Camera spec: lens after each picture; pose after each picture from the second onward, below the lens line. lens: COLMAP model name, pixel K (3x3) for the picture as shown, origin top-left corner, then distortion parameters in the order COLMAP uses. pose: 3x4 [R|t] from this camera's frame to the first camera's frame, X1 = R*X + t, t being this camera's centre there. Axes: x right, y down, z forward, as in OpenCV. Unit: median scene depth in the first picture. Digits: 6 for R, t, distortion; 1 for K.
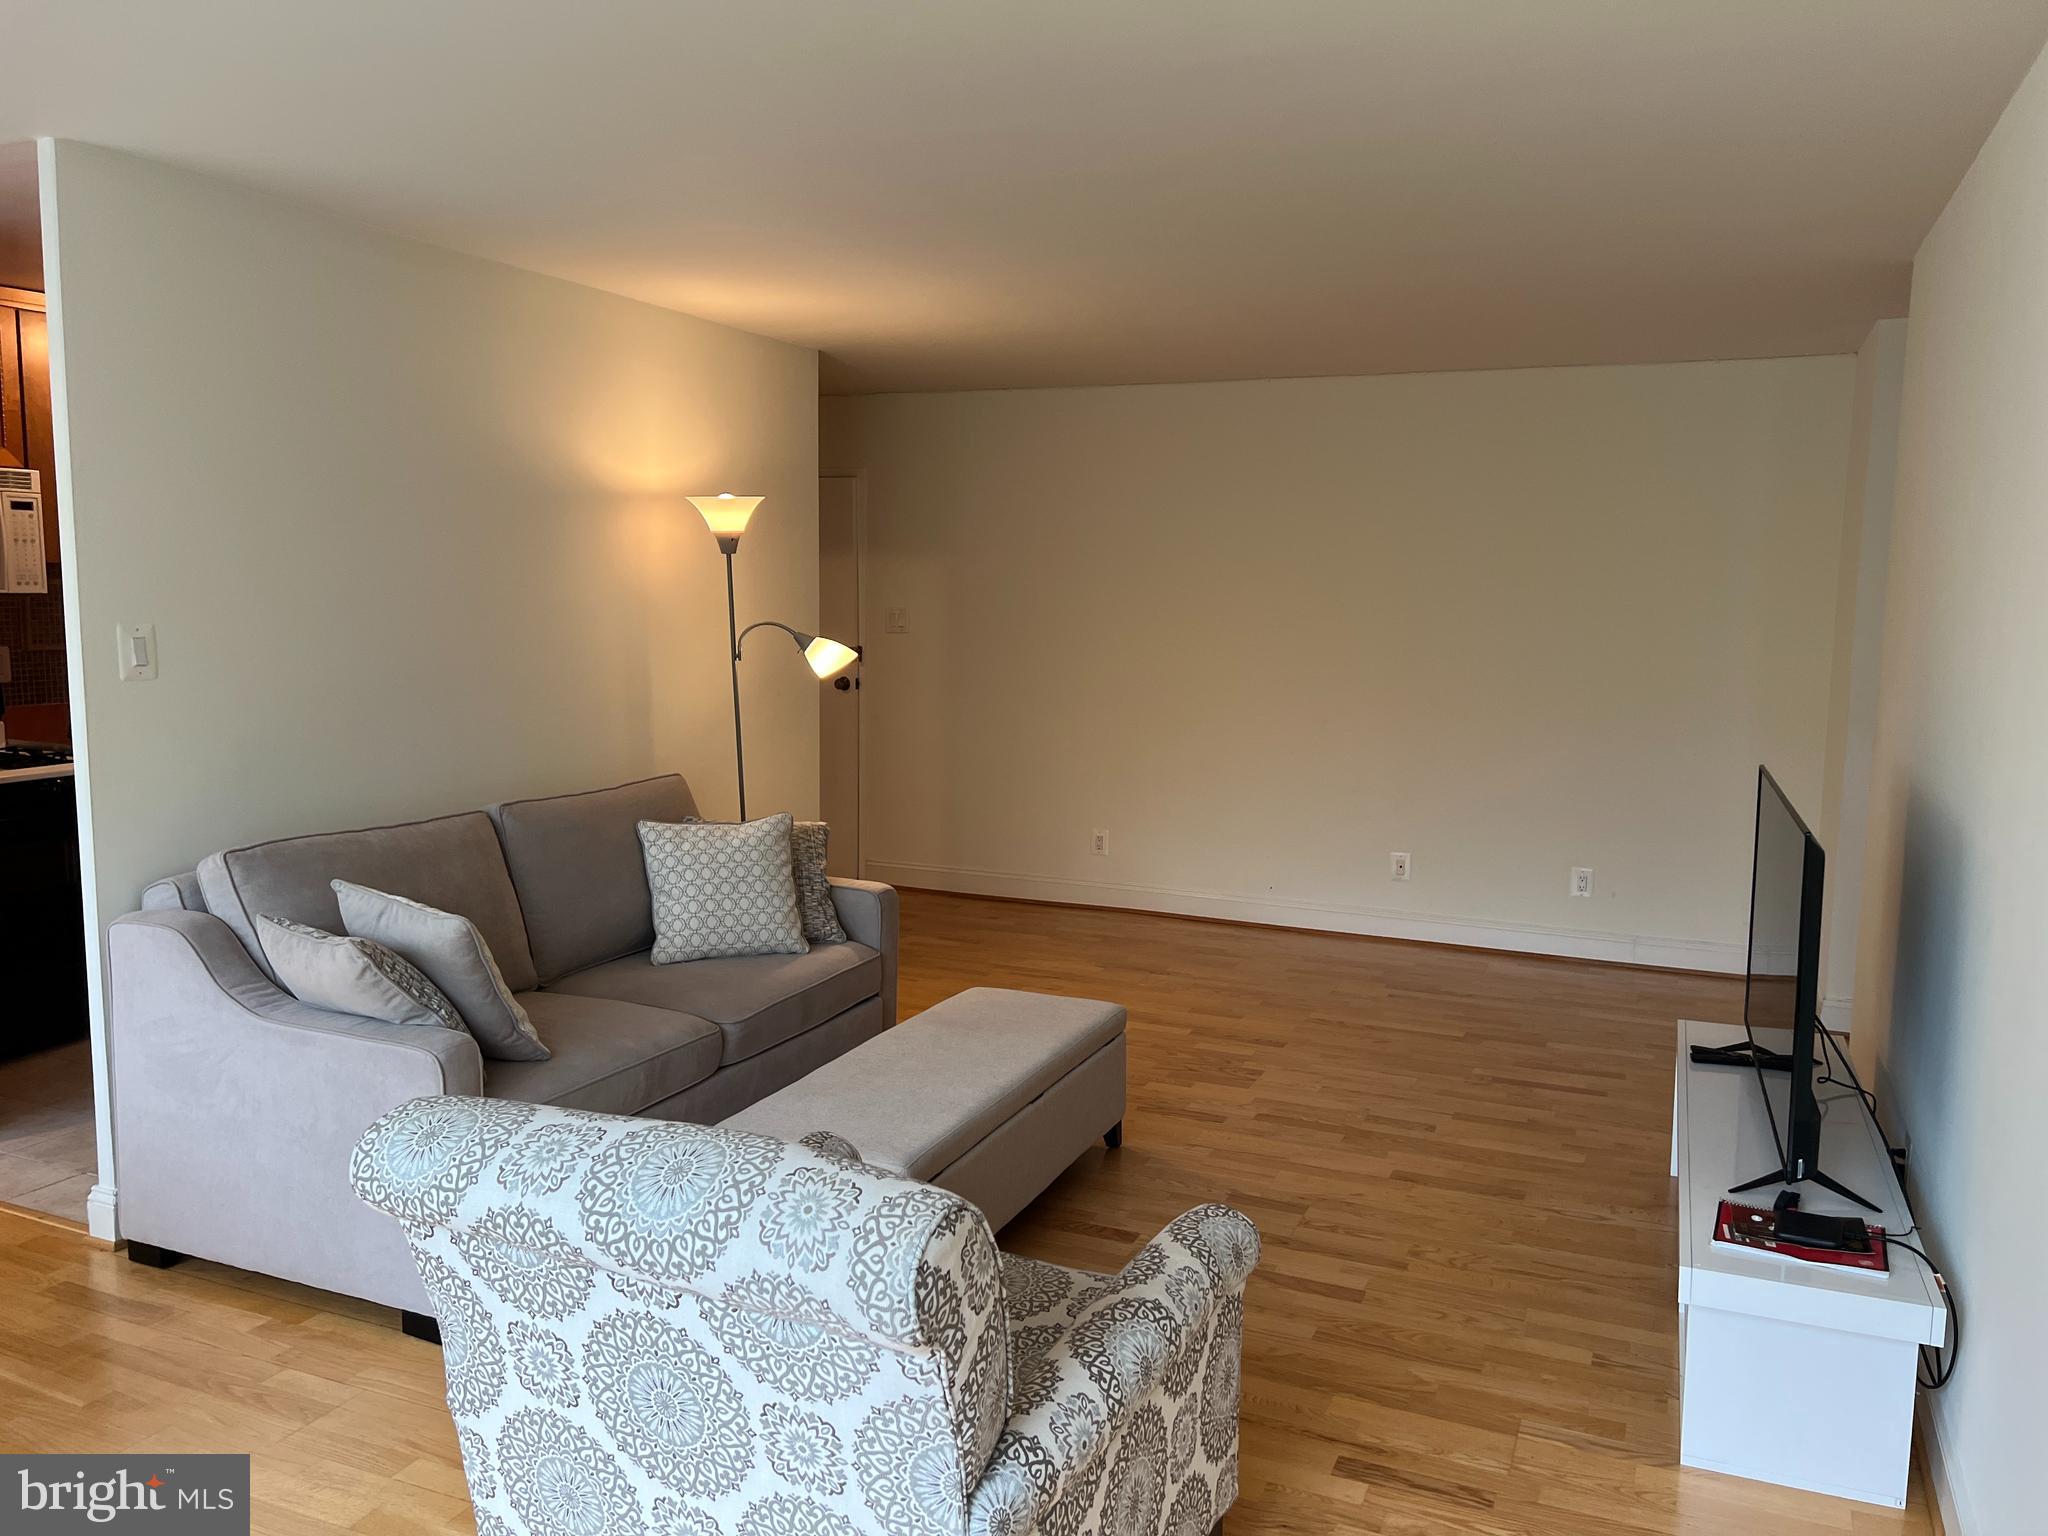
lens RADIAL K [[1573.7, 0, 1035.7], [0, 1573.7, 769.4], [0, 0, 1]] dist [0.109924, -0.148369]
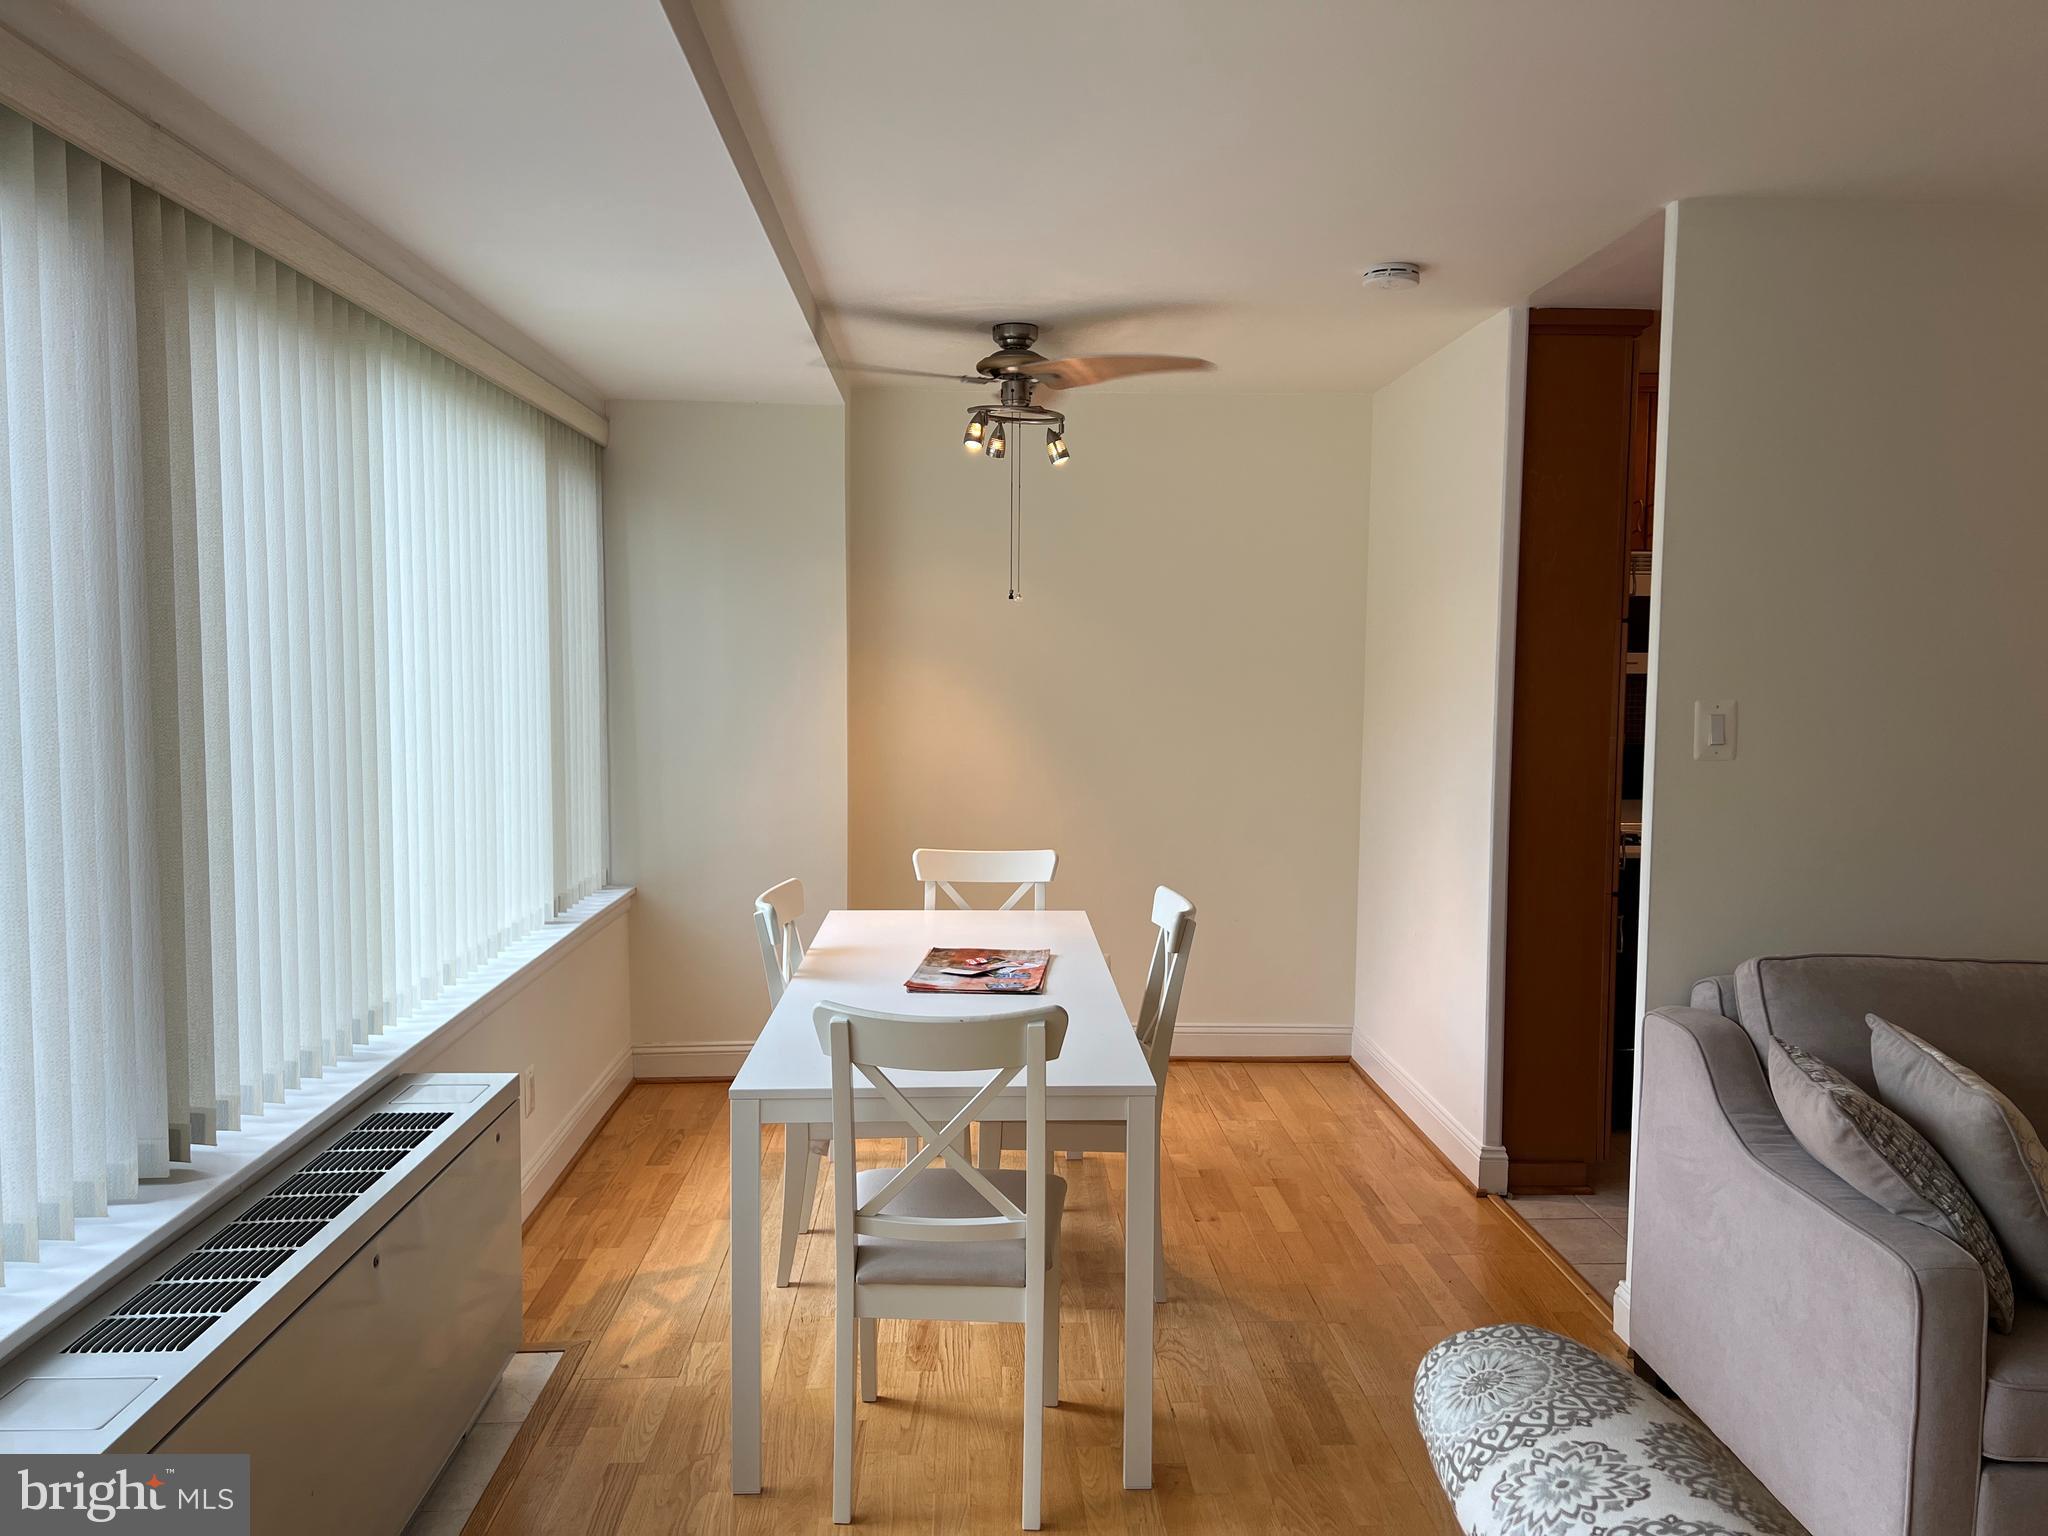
lens RADIAL K [[1539.9, 0, 1024.0], [0, 1539.9, 768.0], [0, 0, 1]] dist [0.040409, -0.043806]
pose [[0.439423, 0.054792, -0.896608, 0.080373], [-0.106471, 0.994279, 0.008580, -0.017677], [0.891948, 0.091692, 0.442743, 0.265851]]
